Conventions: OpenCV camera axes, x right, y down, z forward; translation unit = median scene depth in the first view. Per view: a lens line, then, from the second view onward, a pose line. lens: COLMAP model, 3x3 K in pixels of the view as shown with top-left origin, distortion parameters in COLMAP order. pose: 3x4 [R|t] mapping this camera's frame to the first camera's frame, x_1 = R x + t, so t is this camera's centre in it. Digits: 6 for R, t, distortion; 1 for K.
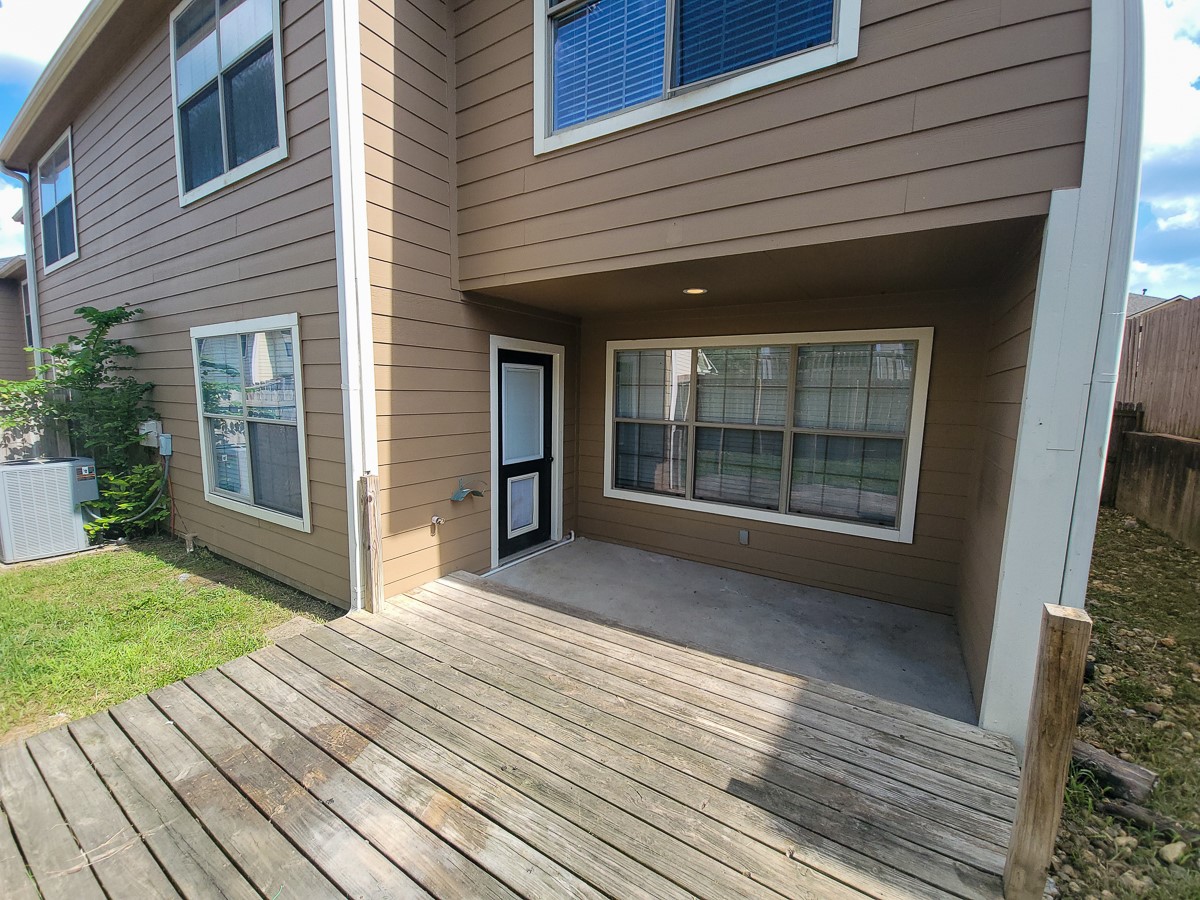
lens RADIAL K [[487.3, 0, 601.8], [0, 487.3, 451.9], [0, 0, 1]] dist [0.002781, -0.005689]
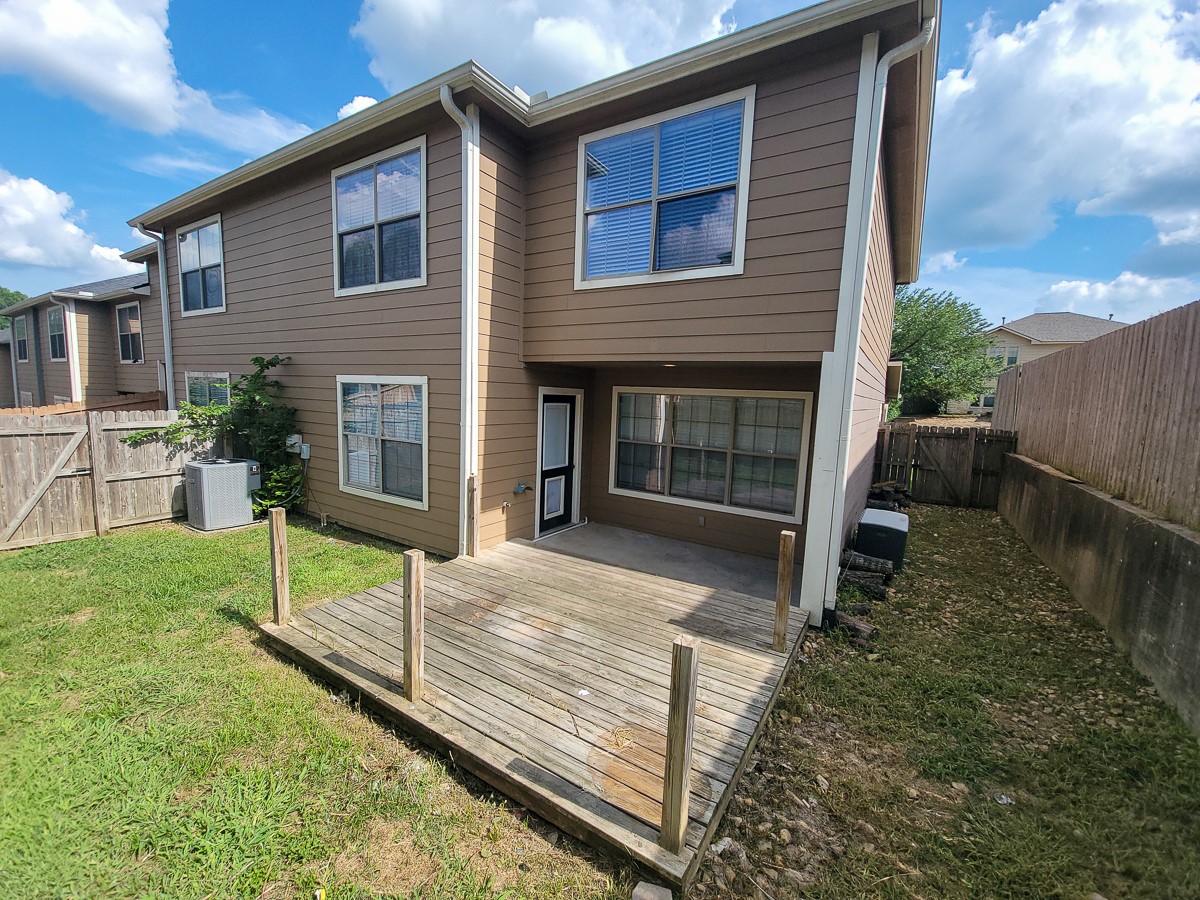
lens RADIAL K [[487.3, 0, 601.8], [0, 487.3, 451.9], [0, 0, 1]] dist [0.002781, -0.005689]
pose [[0.999817, 0.019053, 0.001820, -0.027797], [-0.019042, 0.999802, -0.005824, -0.027631], [-0.001930, 0.005788, 0.999981, -0.568088]]
